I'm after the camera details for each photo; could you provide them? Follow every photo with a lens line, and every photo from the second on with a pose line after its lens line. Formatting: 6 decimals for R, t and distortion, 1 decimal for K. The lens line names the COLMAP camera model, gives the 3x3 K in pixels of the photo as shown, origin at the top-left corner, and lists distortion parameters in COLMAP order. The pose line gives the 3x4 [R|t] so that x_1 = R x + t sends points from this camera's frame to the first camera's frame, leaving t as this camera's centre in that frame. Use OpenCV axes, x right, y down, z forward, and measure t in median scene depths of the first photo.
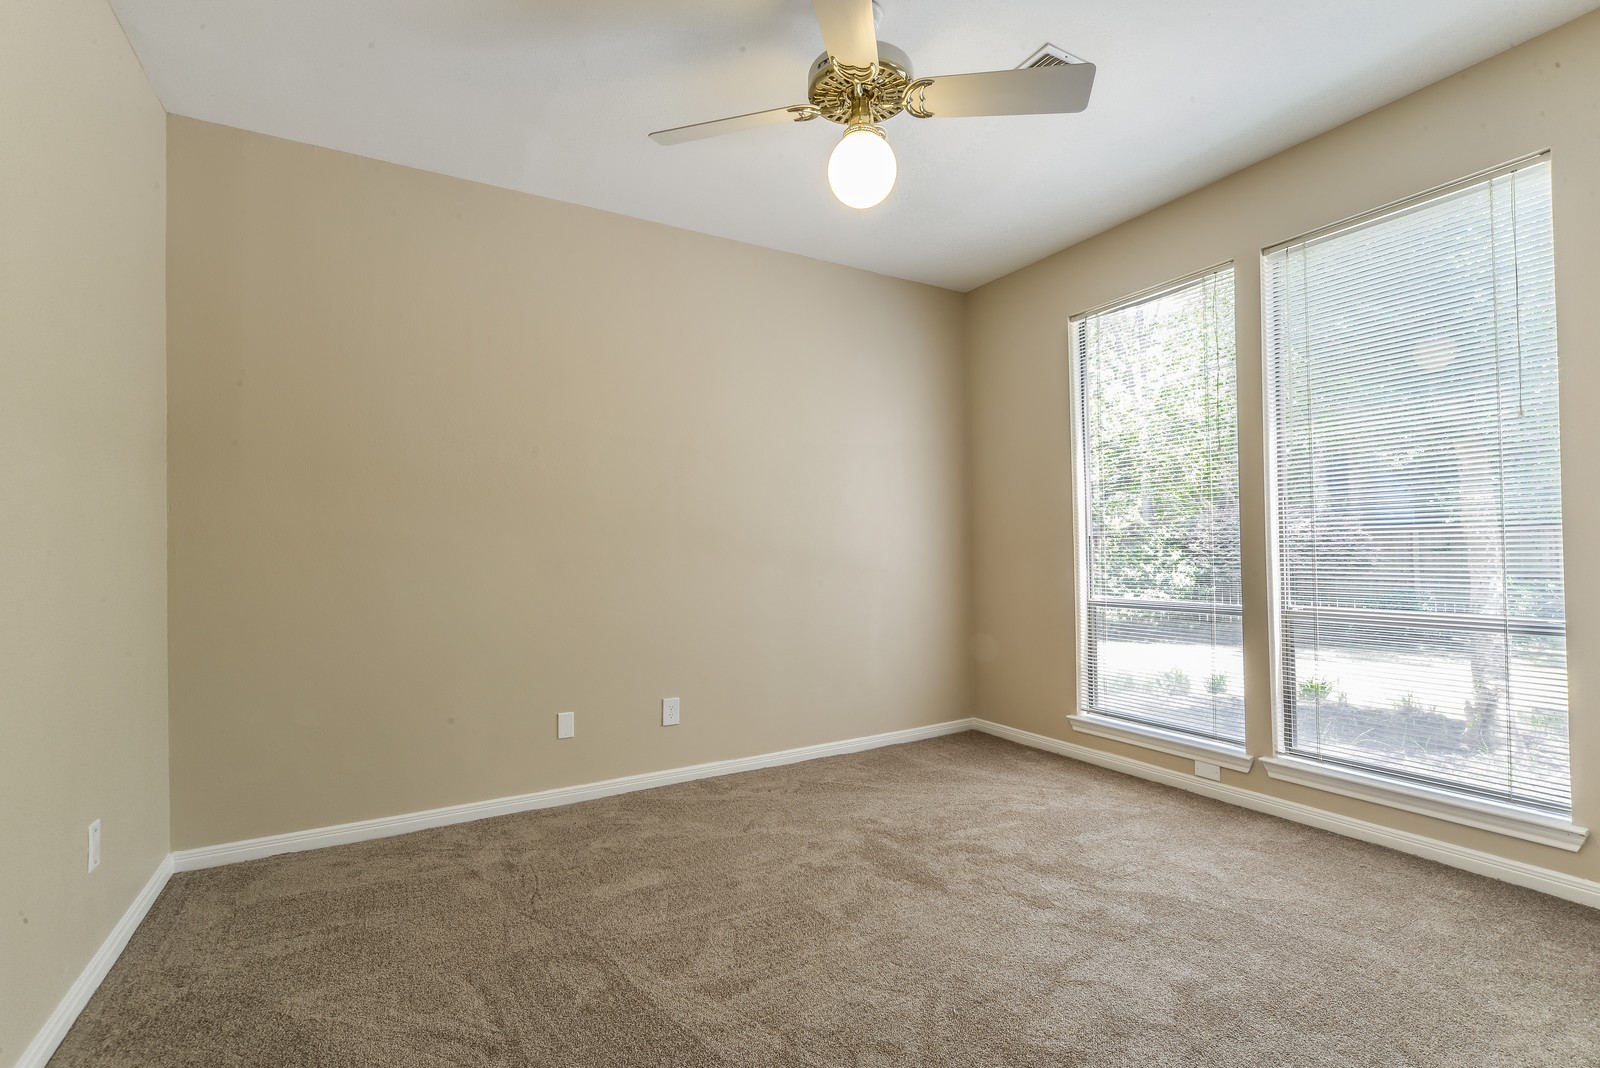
lens RADIAL K [[715.3, 0, 805.6], [0, 715.3, 532.5], [0, 0, 1]] dist [-0.012585, -0.000239]
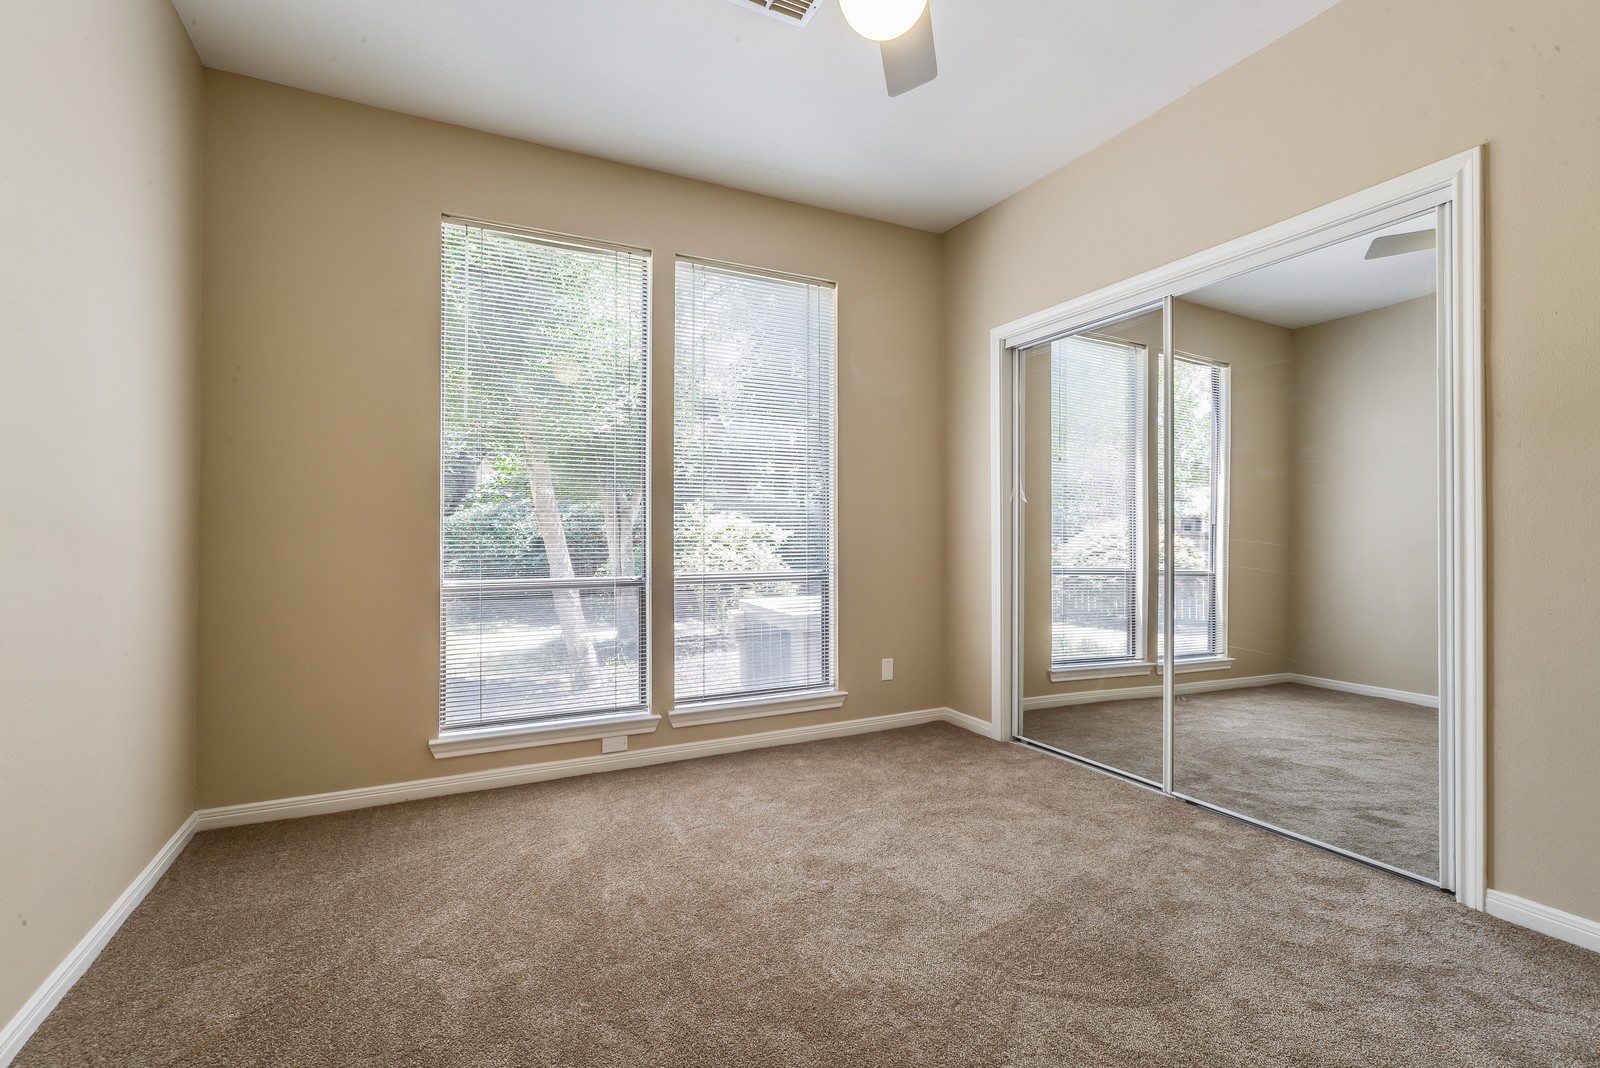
lens RADIAL K [[715.3, 0, 805.6], [0, 715.3, 532.5], [0, 0, 1]] dist [-0.012585, -0.000239]
pose [[0.071979, 0.014702, 0.997298, -0.417689], [-0.023814, 0.999632, -0.013018, 0.043394], [-0.997122, -0.022813, 0.072303, 0.660833]]
